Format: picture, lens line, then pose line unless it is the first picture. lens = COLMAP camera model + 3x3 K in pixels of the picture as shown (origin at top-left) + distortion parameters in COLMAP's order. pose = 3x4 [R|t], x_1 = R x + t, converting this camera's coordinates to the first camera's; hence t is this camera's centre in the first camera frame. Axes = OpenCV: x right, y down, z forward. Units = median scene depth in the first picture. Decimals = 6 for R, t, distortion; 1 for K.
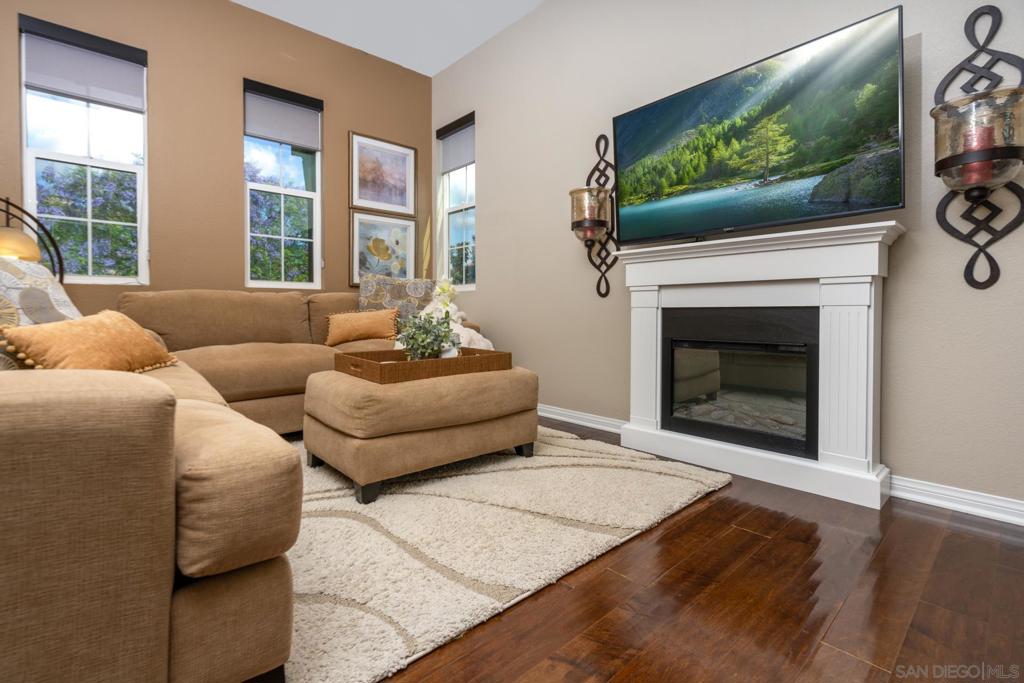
lens RADIAL K [[483.1, 0, 512.9], [0, 483.1, 323.7], [0, 0, 1]] dist [0.000353, 0.000010]
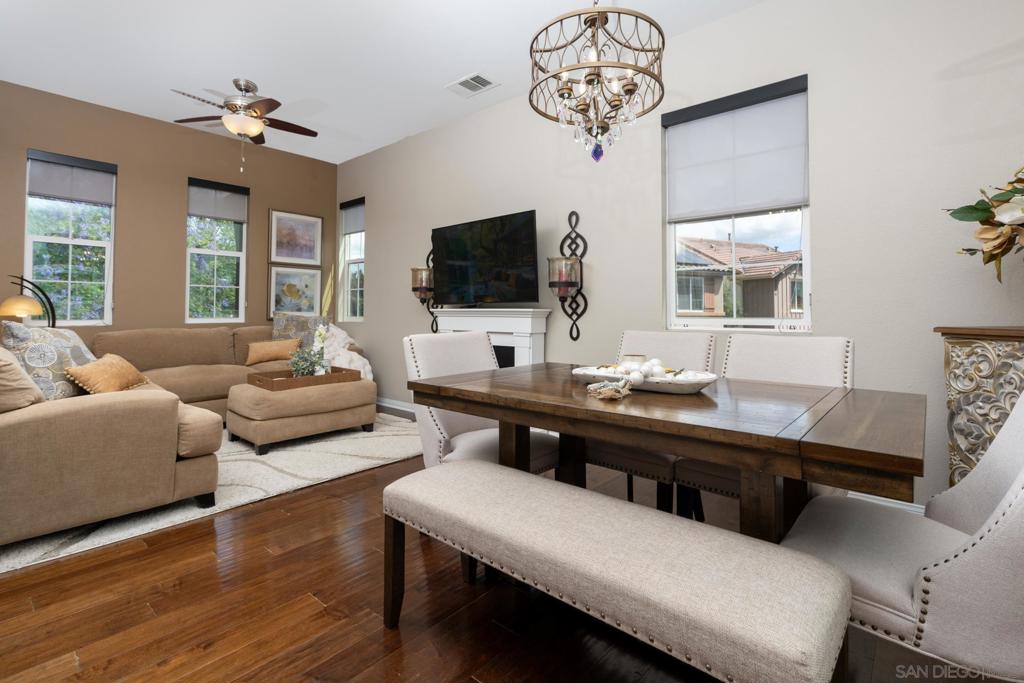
lens RADIAL K [[476.4, 0, 543.3], [0, 476.4, 307.3], [0, 0, 1]] dist [-0.000100, 0.000341]
pose [[0.986374, 0.007272, 0.164360, 0.287010], [-0.001148, 0.999303, -0.037323, -0.083168], [-0.164517, 0.036626, 0.985694, -0.628307]]
